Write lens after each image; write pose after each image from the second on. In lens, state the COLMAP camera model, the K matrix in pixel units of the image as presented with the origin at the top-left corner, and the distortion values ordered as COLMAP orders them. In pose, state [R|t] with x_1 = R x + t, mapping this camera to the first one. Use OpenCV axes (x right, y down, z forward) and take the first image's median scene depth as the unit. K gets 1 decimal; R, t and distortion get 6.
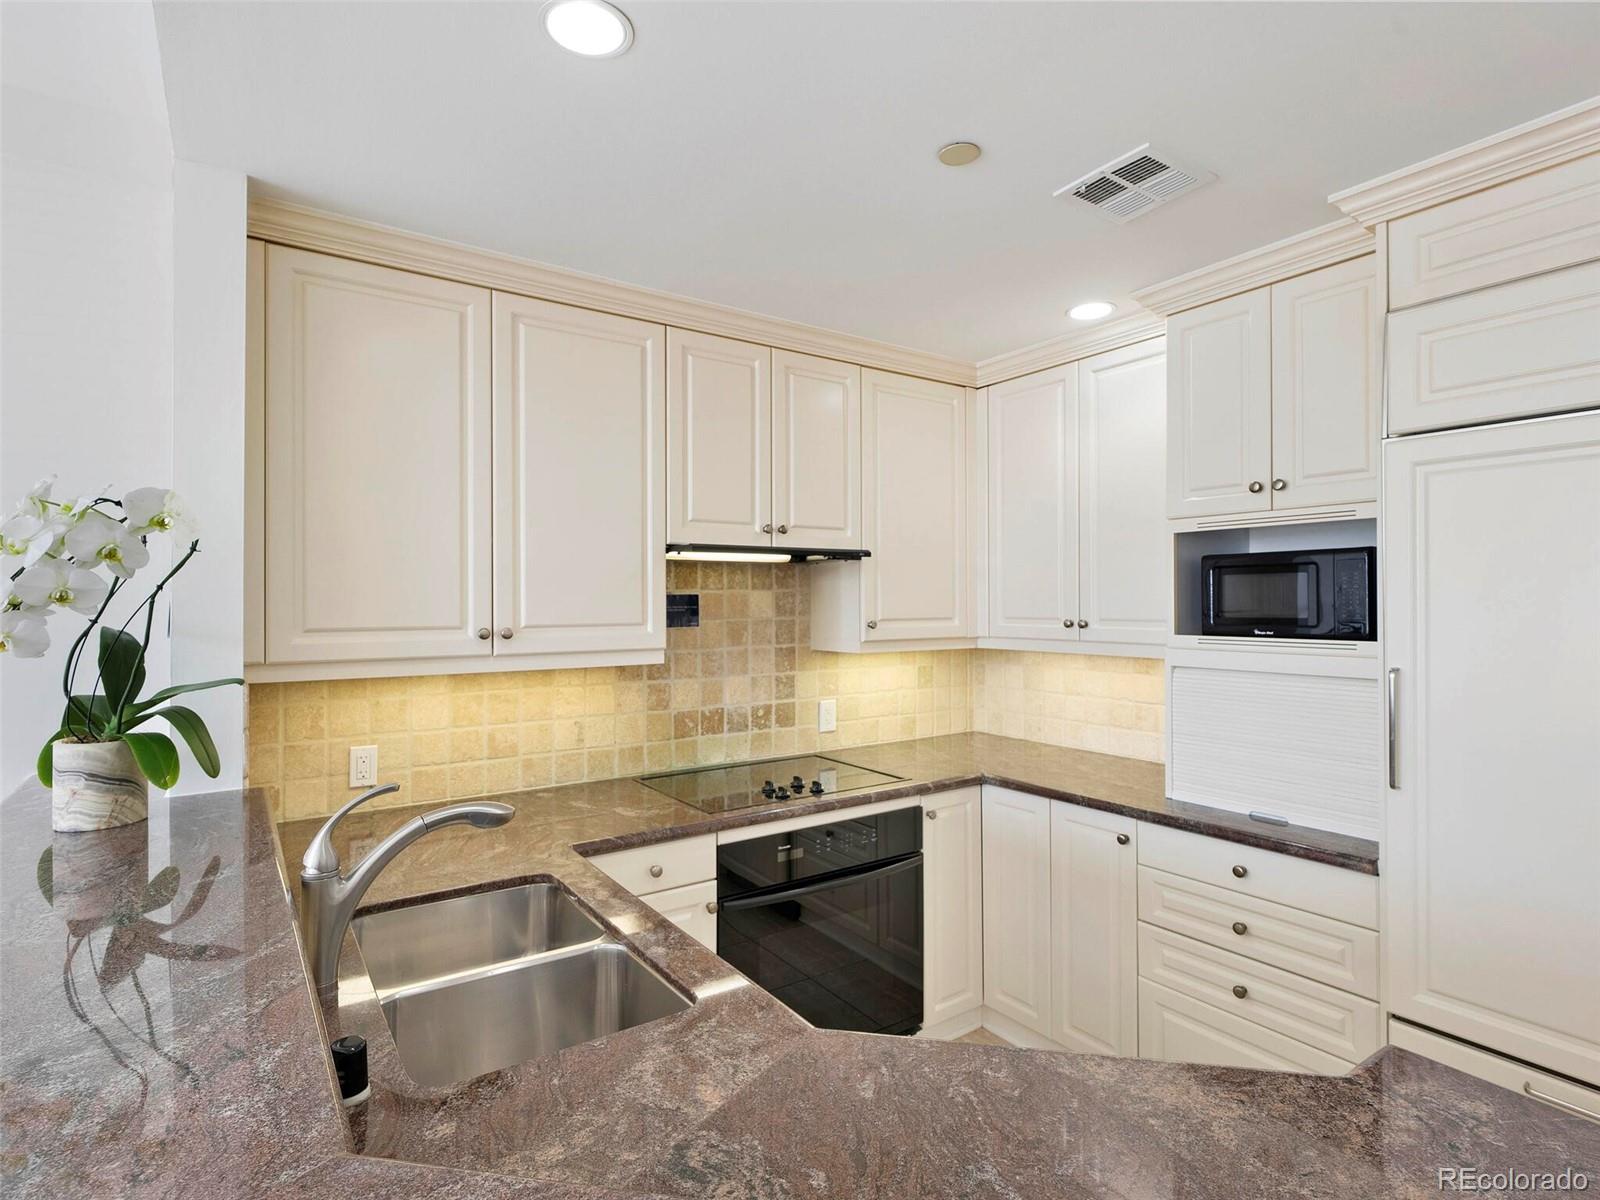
lens RADIAL K [[818.7, 0, 800.0], [0, 818.7, 600.0], [0, 0, 1]] dist [0.001686, 0.000311]
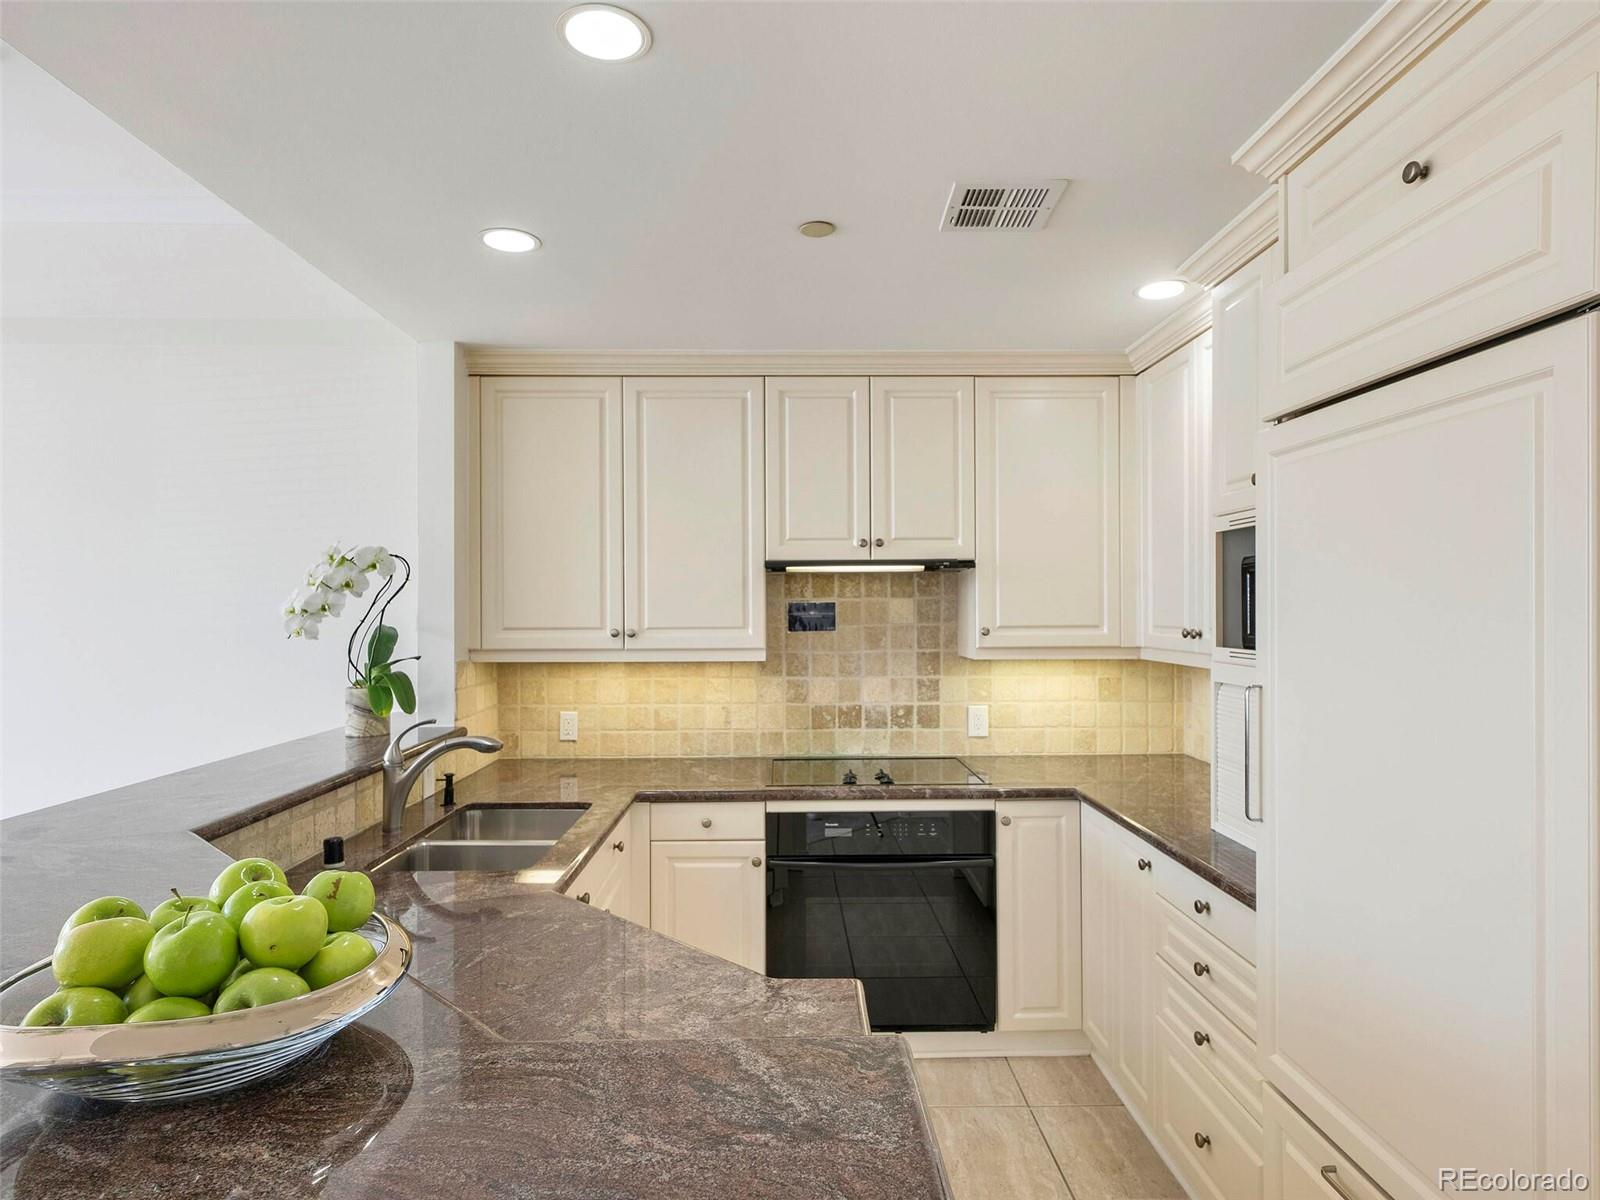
lens RADIAL K [[903.8, 0, 798.6], [0, 903.8, 612.5], [0, 0, 1]] dist [0.005100, 0.000499]
pose [[0.832121, 0.002756, -0.554588, 0.539862], [0.002802, 0.999954, 0.009174, -0.004478], [0.554587, -0.009188, 0.832075, -0.059726]]
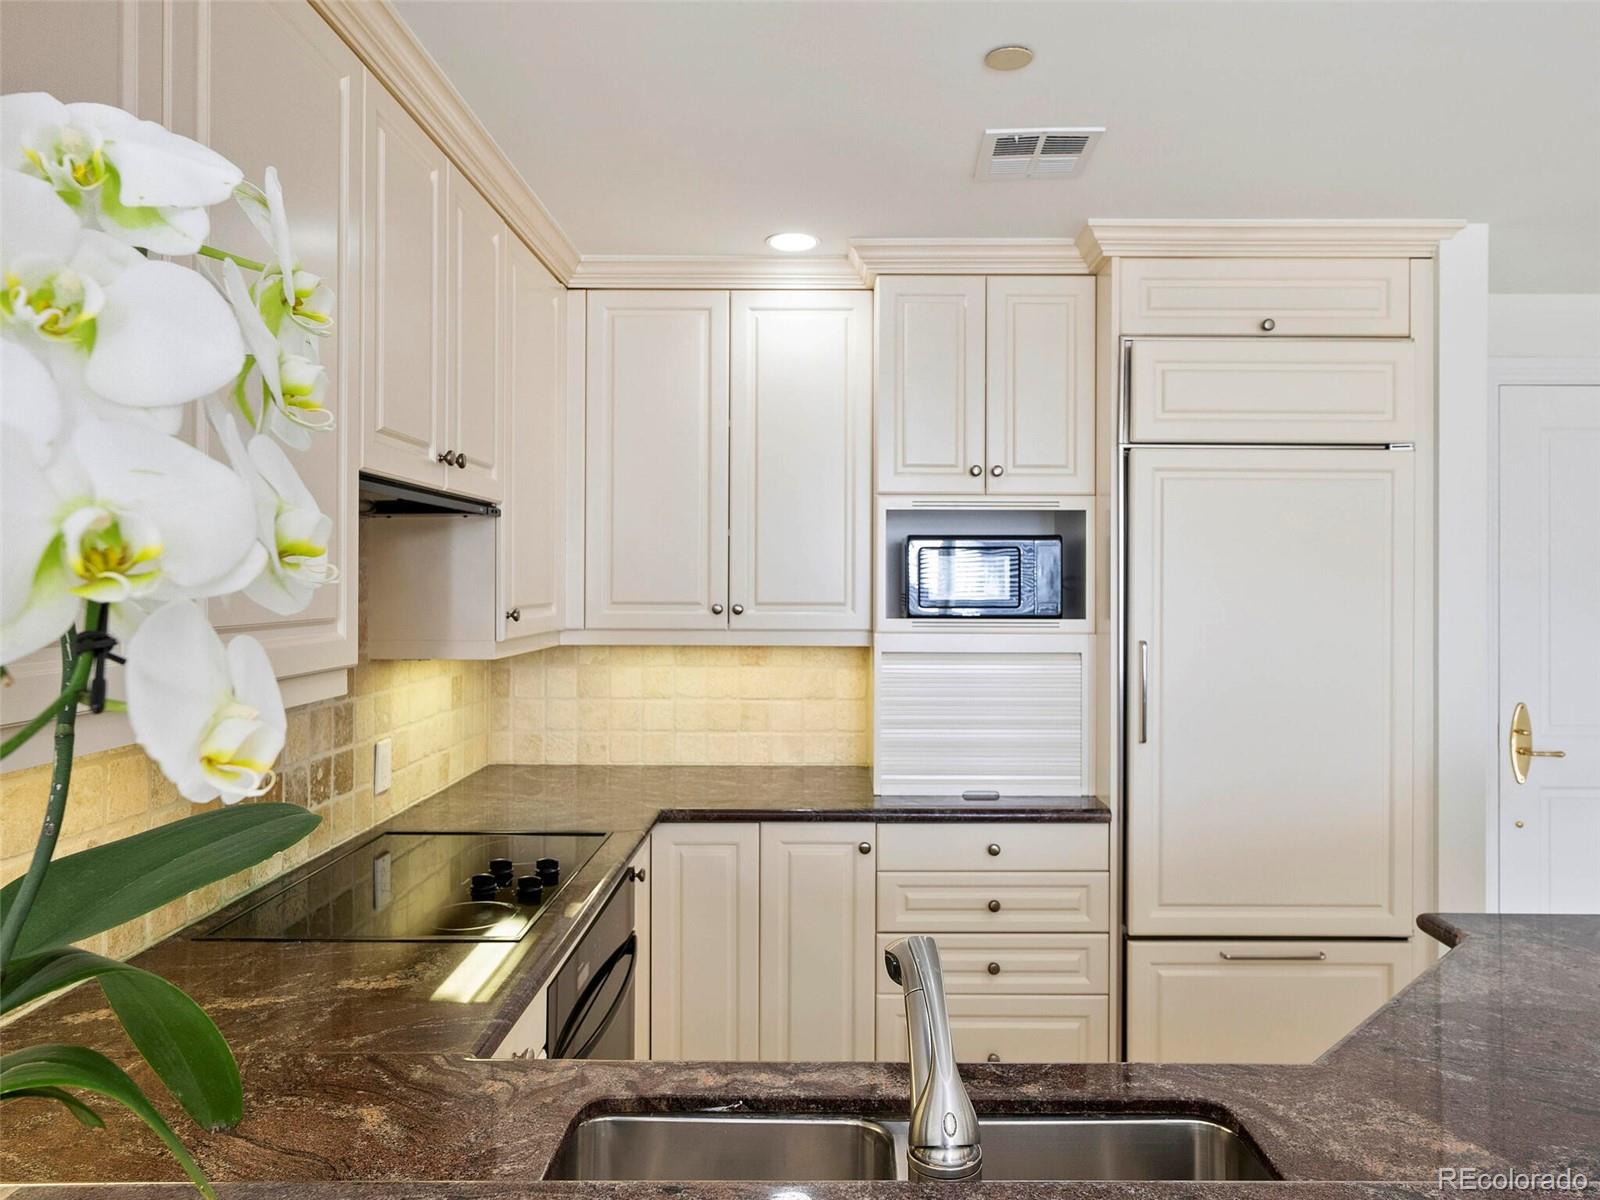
lens RADIAL K [[1064.5, 0, 827.0], [0, 1064.5, 578.6], [0, 0, 1]] dist [-0.001096, 0.001257]
pose [[0.572028, 0.008256, 0.820193, -0.496270], [-0.007152, 0.999962, -0.005078, 0.003201], [-0.820203, -0.002961, 0.572065, 0.312876]]
